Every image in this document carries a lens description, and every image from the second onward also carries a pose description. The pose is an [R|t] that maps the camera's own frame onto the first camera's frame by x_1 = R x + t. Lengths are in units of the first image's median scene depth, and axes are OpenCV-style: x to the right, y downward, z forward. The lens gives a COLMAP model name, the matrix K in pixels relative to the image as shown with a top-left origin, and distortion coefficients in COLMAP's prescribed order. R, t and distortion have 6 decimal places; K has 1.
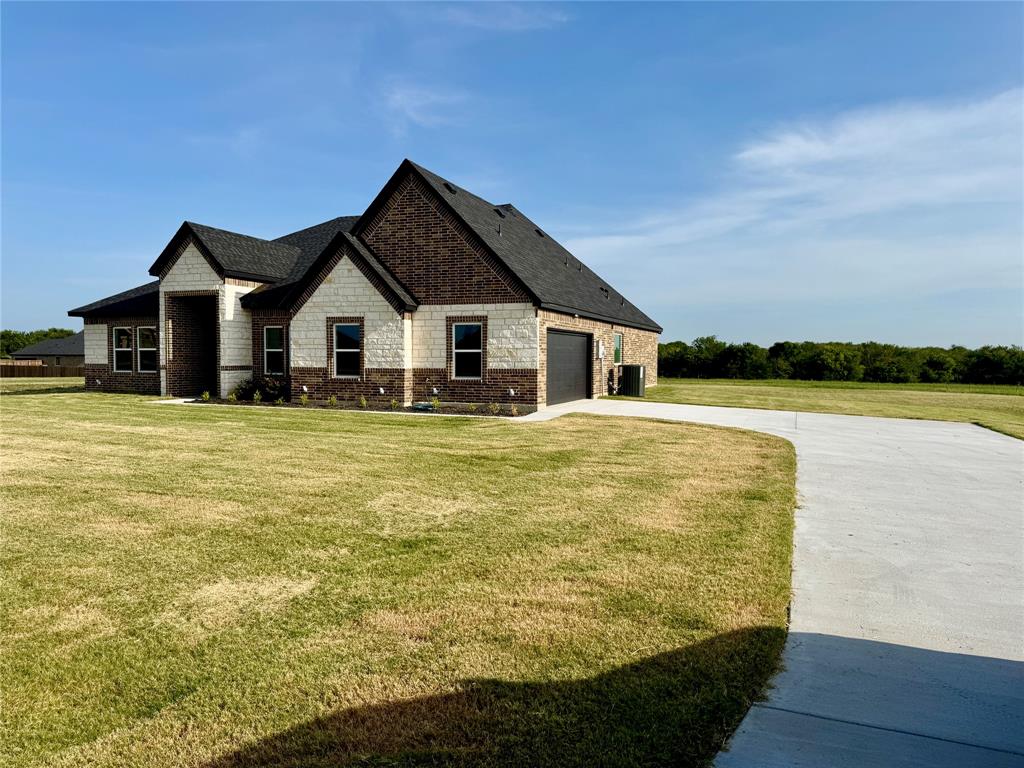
lens RADIAL K [[719.8, 0, 512.0], [0, 719.8, 384.0], [0, 0, 1]] dist [0.098616, -0.145232]
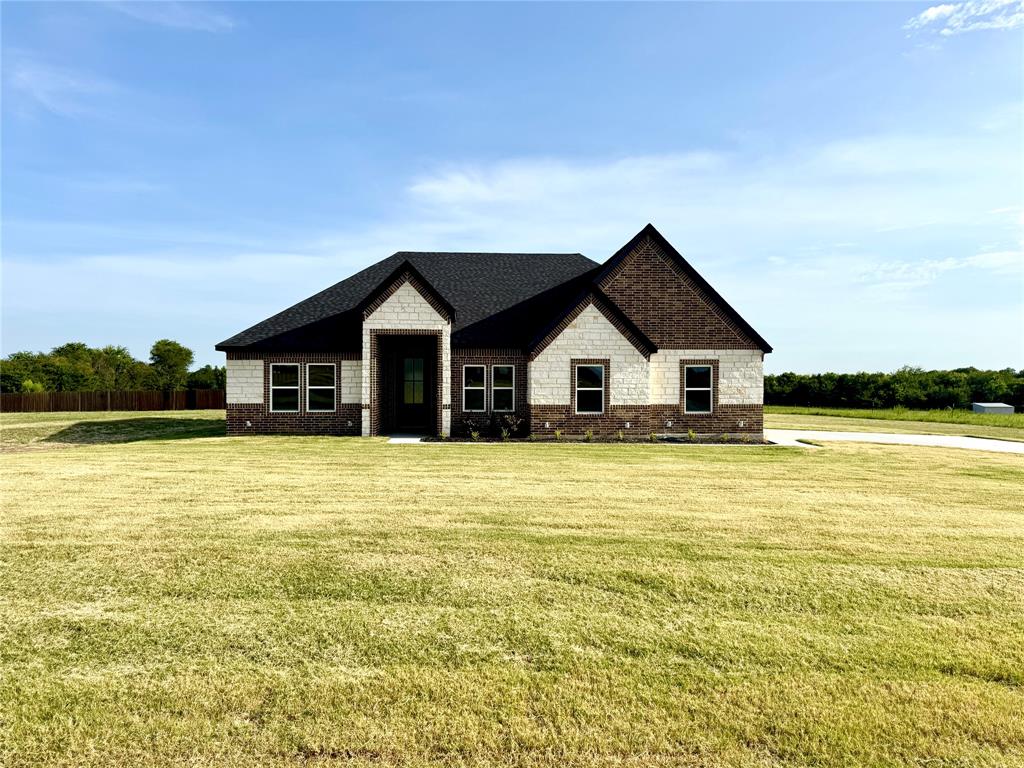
lens RADIAL K [[719.8, 0, 512.0], [0, 719.8, 384.0], [0, 0, 1]] dist [0.098616, -0.145232]
pose [[0.911436, -0.004009, 0.411423, -0.791911], [0.017394, 0.999434, -0.028795, -0.024769], [-0.411075, 0.033401, 0.910990, 0.048996]]
